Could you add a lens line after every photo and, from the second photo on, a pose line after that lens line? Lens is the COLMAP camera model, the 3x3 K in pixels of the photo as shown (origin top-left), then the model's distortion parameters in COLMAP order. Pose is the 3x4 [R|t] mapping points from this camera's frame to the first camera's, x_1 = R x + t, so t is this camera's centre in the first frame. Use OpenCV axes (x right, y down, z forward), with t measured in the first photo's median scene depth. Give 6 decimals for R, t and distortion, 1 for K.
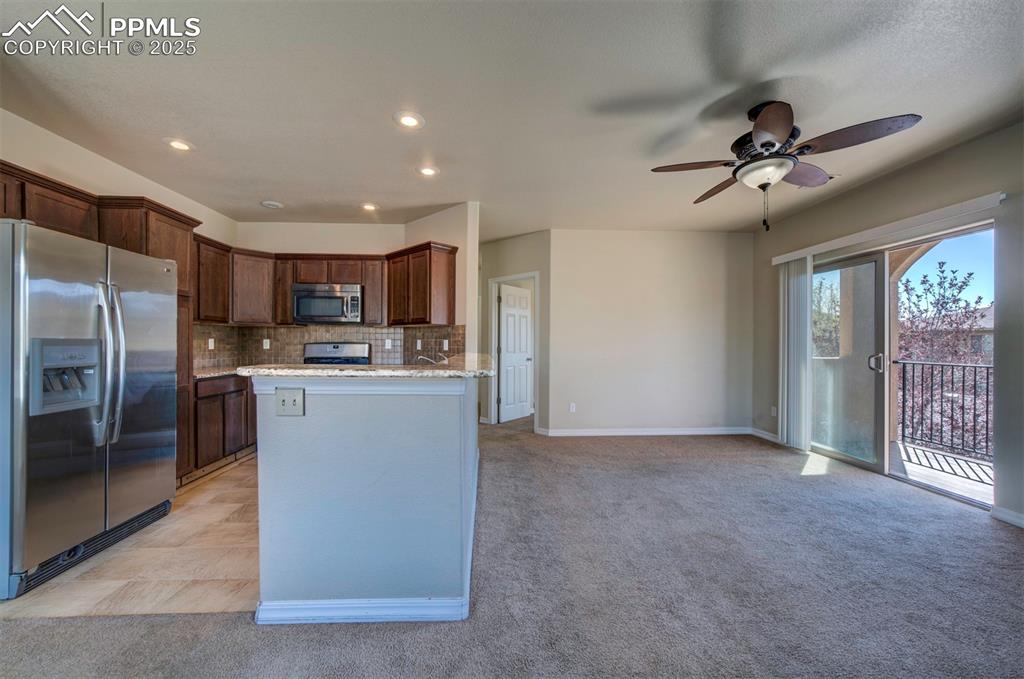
lens RADIAL K [[388.8, 0, 508.2], [0, 388.8, 342.2], [0, 0, 1]] dist [-0.001260, -0.000050]
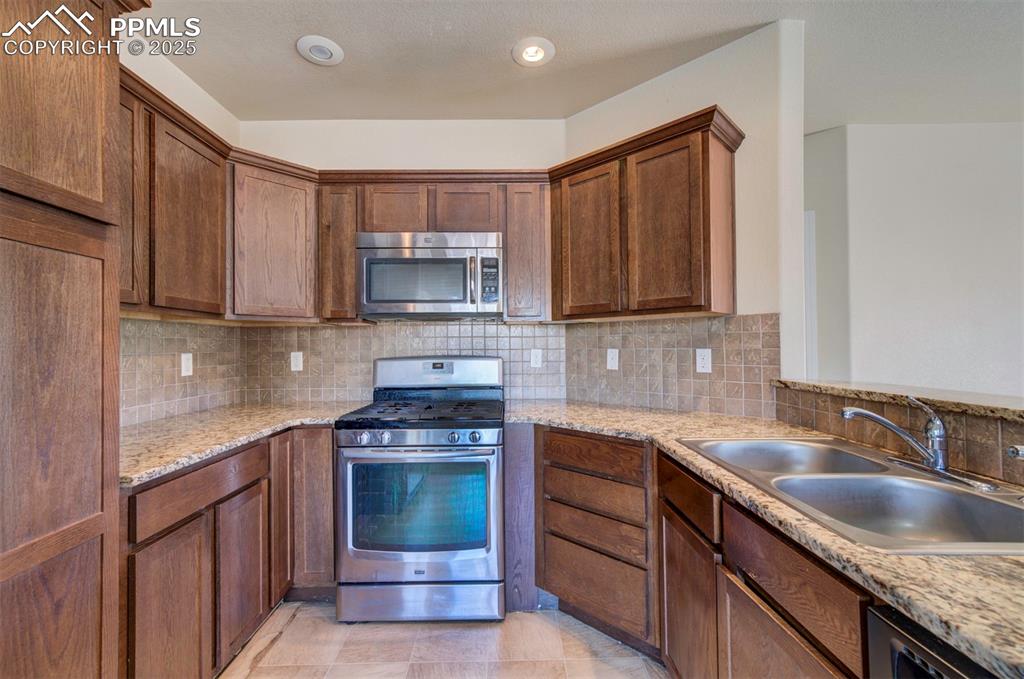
lens RADIAL K [[437.3, 0, 512.4], [0, 437.3, 338.9], [0, 0, 1]] dist [-0.000517, -0.000029]
pose [[0.999549, -0.013904, -0.026609, -0.355404], [0.013405, 0.999733, -0.018843, -0.010850], [0.026863, 0.018478, 0.999468, 0.479968]]
